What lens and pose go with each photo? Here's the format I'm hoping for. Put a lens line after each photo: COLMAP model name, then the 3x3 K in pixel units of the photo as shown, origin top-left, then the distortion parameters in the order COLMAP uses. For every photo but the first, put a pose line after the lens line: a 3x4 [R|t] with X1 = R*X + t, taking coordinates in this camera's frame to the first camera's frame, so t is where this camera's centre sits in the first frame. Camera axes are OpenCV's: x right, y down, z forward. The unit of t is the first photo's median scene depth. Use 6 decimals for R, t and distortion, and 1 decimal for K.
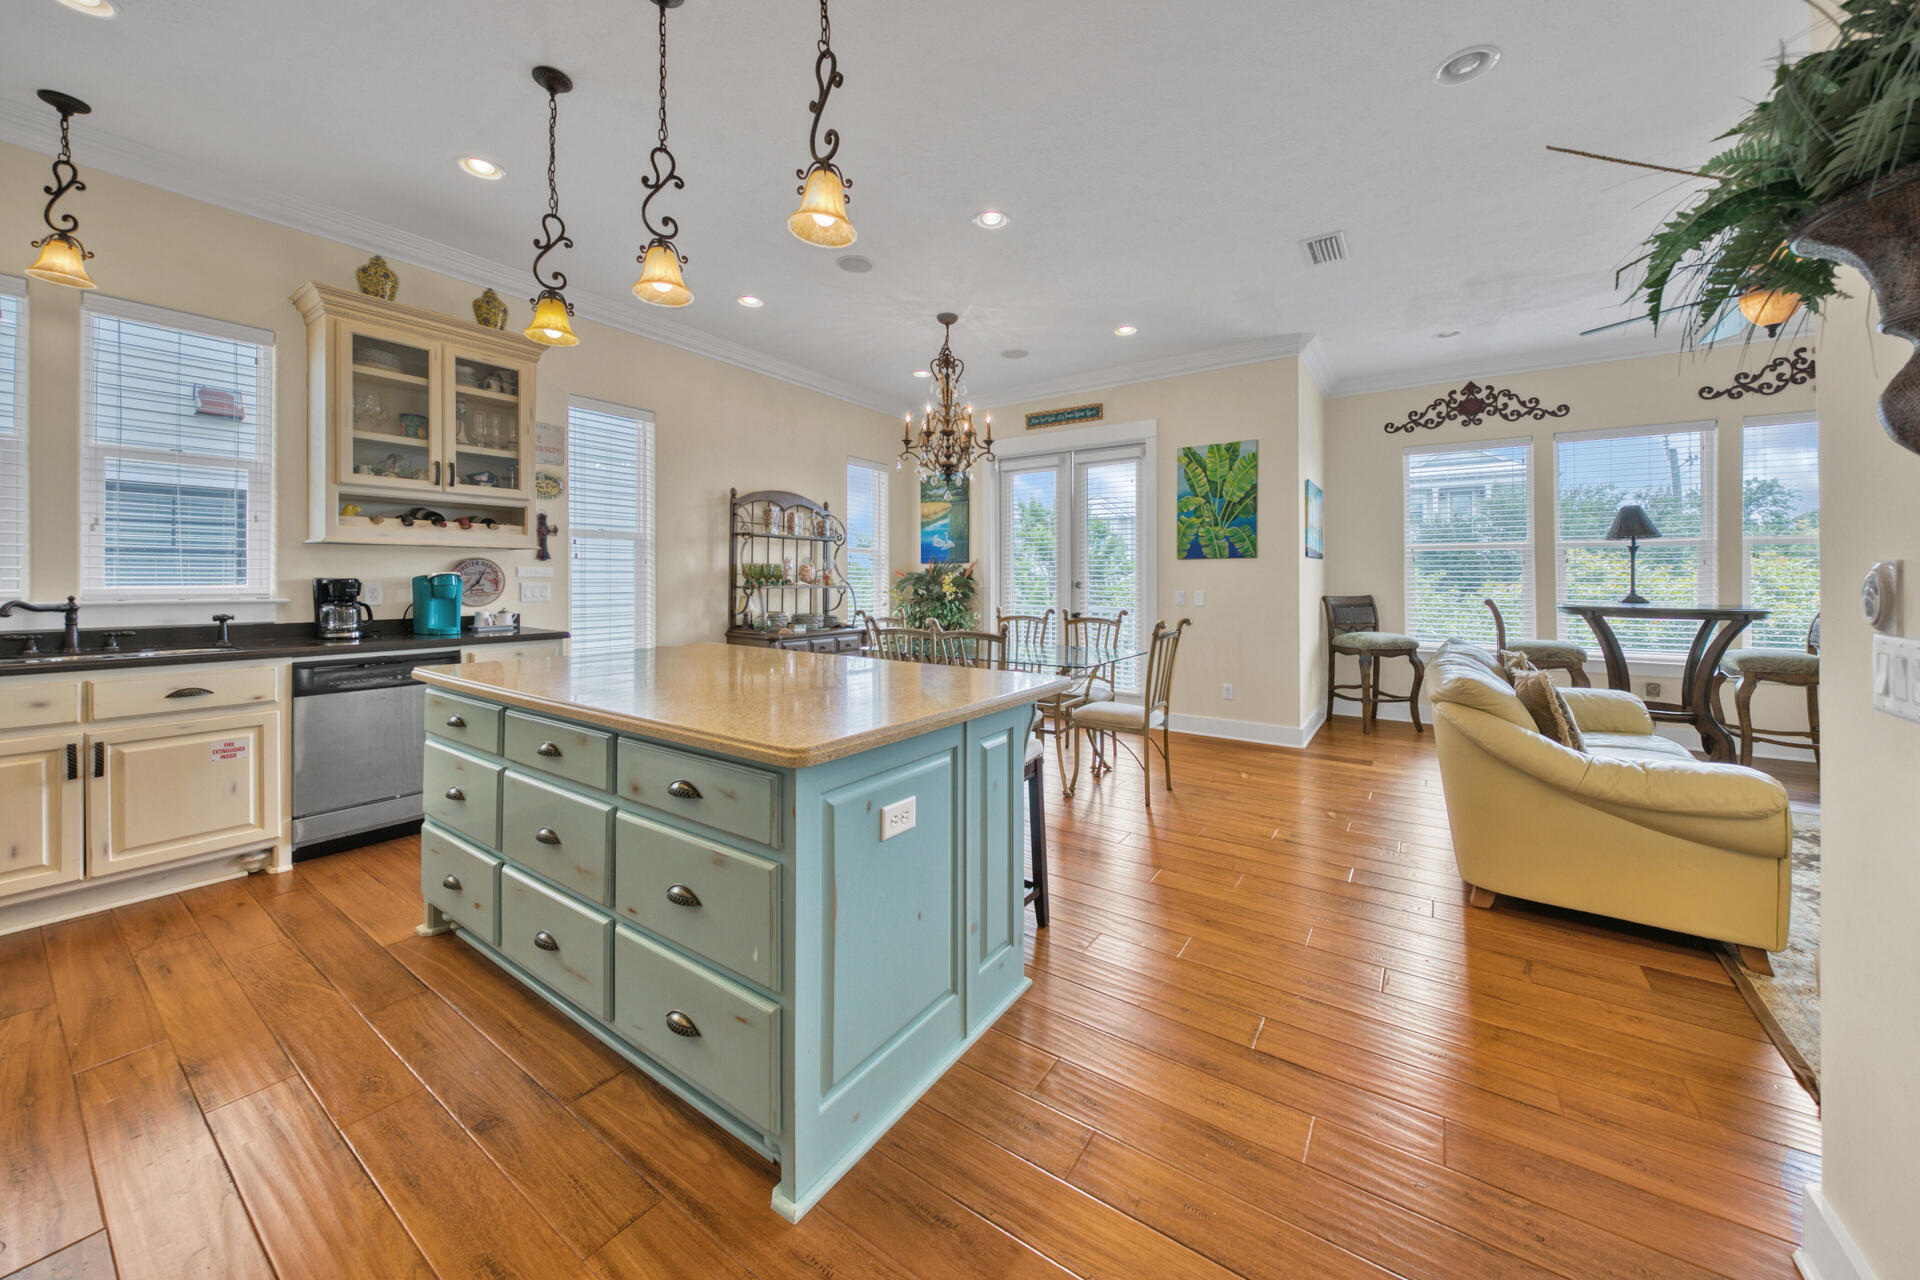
lens RADIAL K [[690.2, 0, 951.3], [0, 690.2, 566.5], [0, 0, 1]] dist [-0.005477, -0.000919]
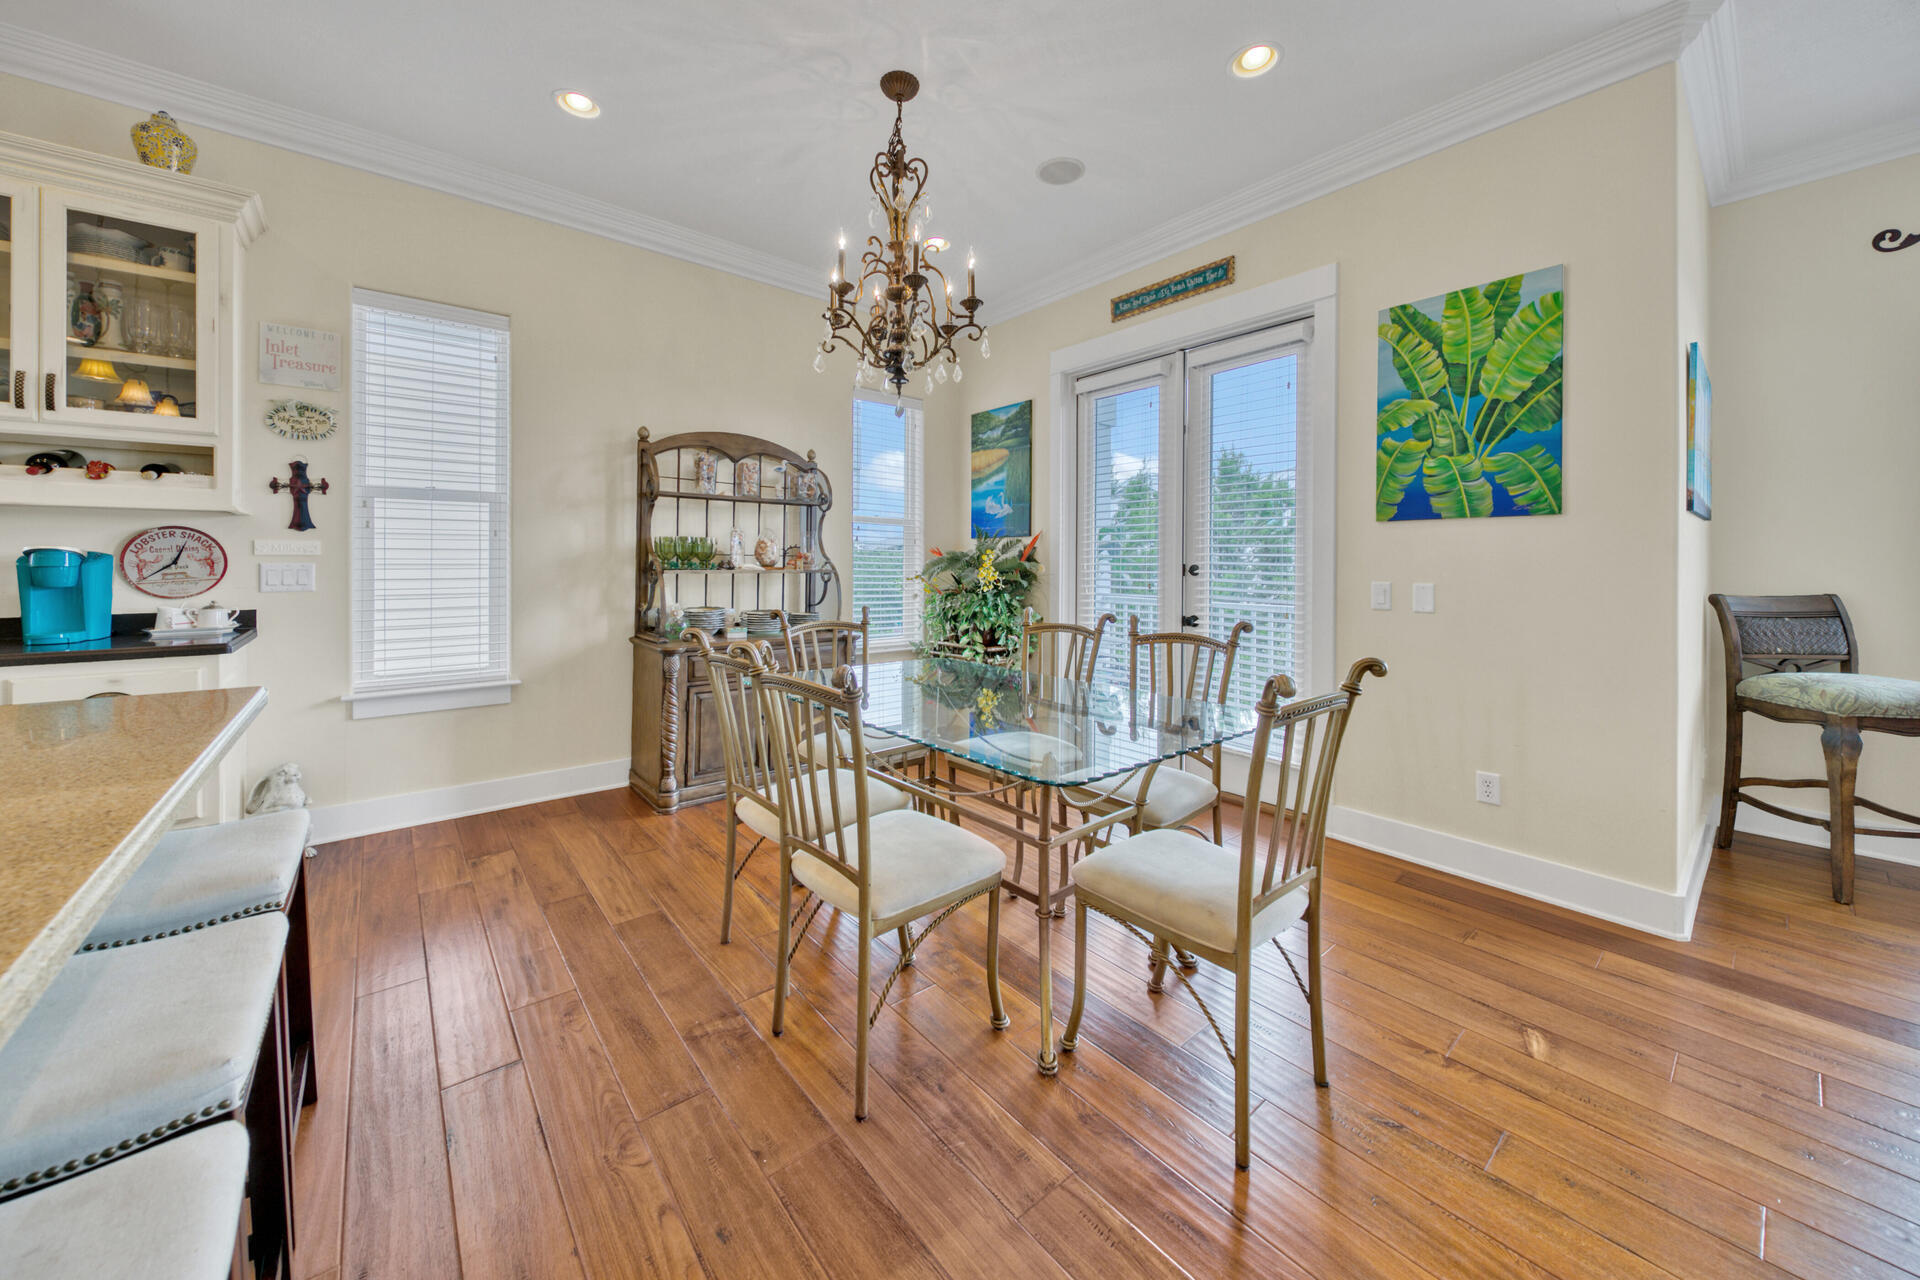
lens RADIAL K [[690.2, 0, 941.7], [0, 690.2, 562.8], [0, 0, 1]] dist [-0.005477, -0.000919]
pose [[0.961571, 0.001650, -0.274551, 0.171920], [0.003415, 0.999833, 0.017973, 0.010981], [0.274534, -0.018220, 0.961405, 0.453086]]
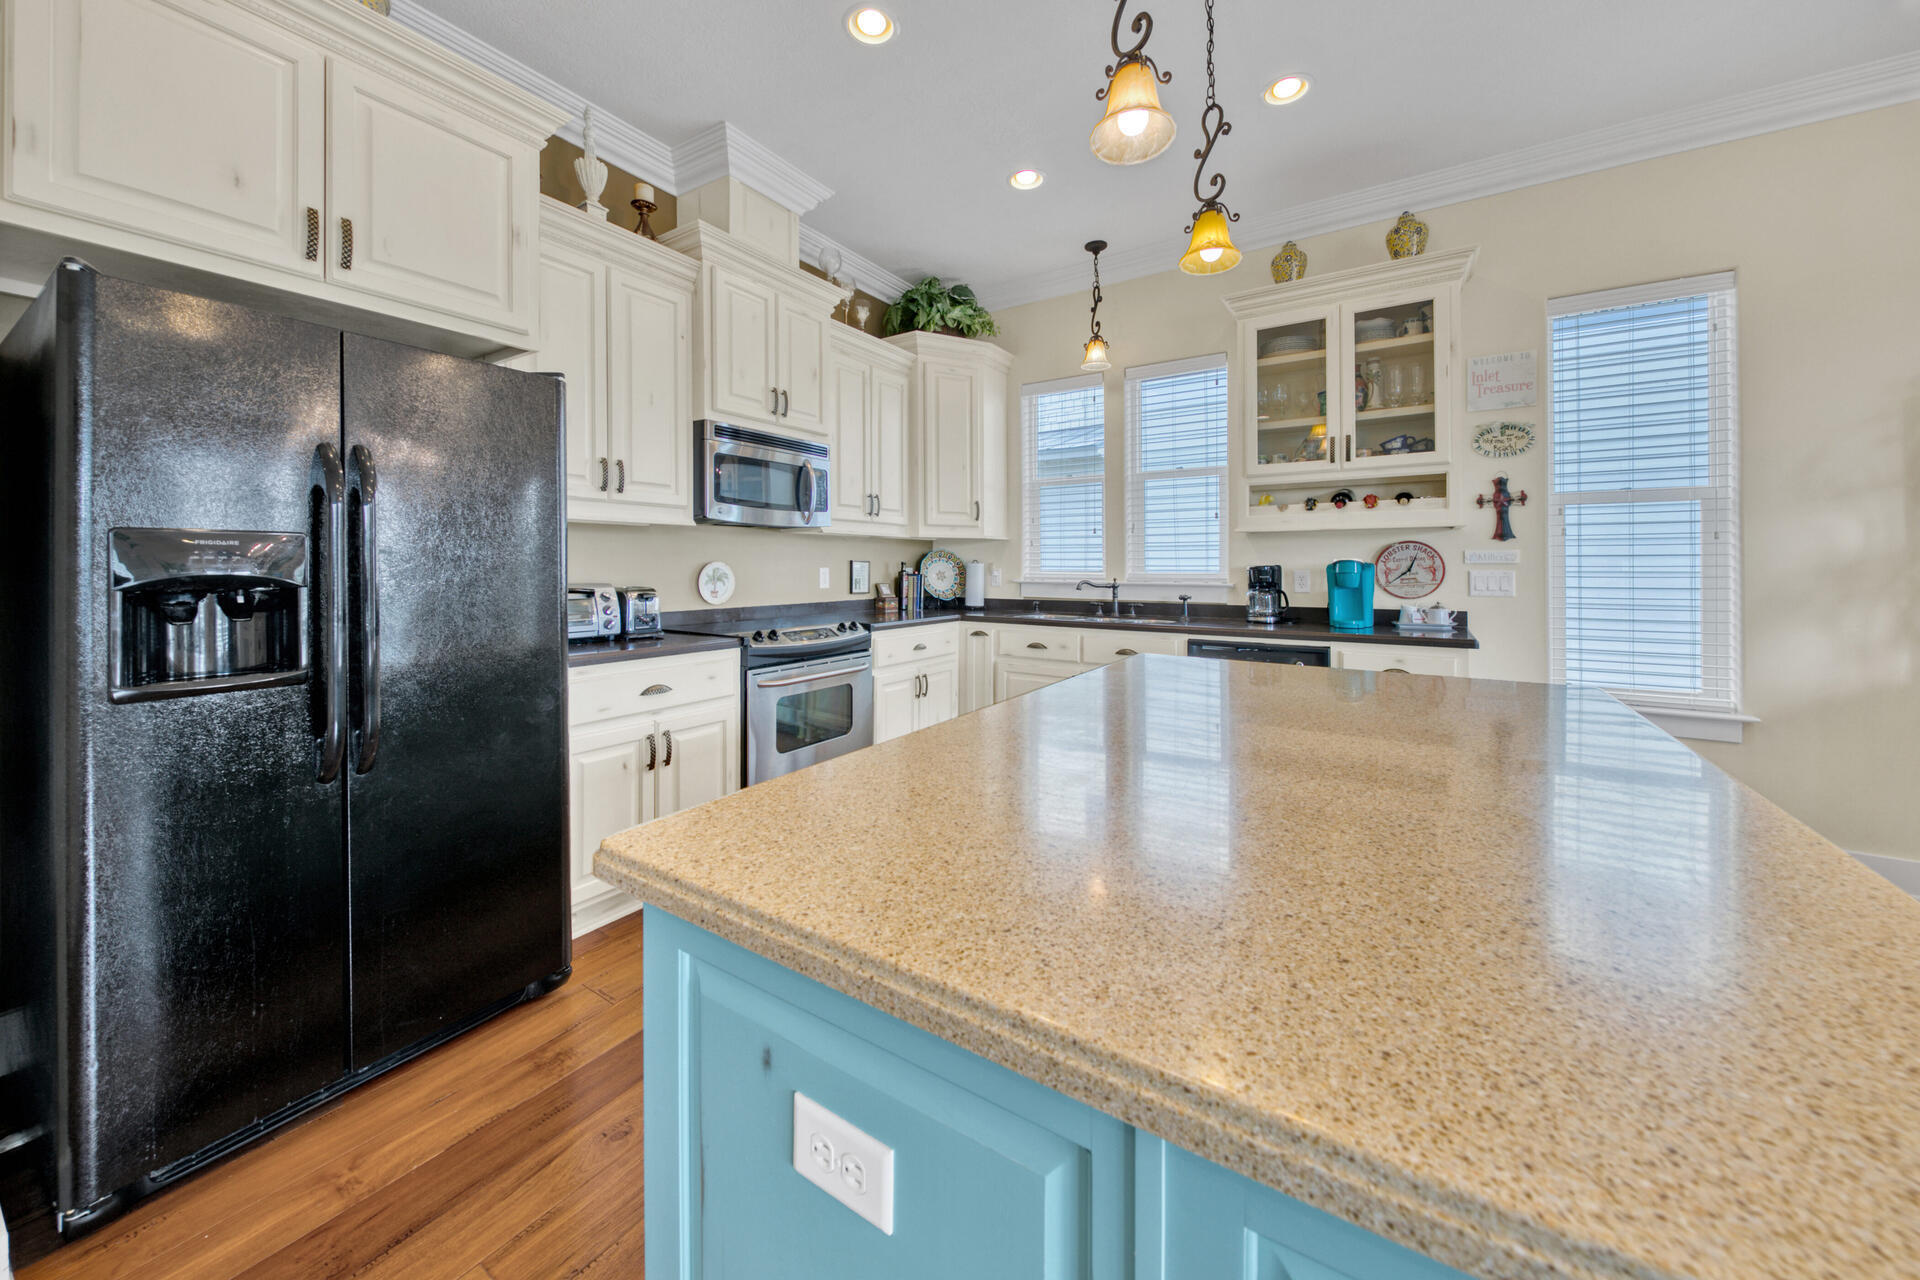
lens RADIAL K [[690.2, 0, 965.0], [0, 690.2, 565.6], [0, 0, 1]] dist [-0.005477, -0.000919]
pose [[0.037682, -0.002952, -0.999285, 0.103013], [0.016980, 0.999853, -0.002313, 0.008244], [0.999146, -0.016881, 0.037727, 0.344574]]
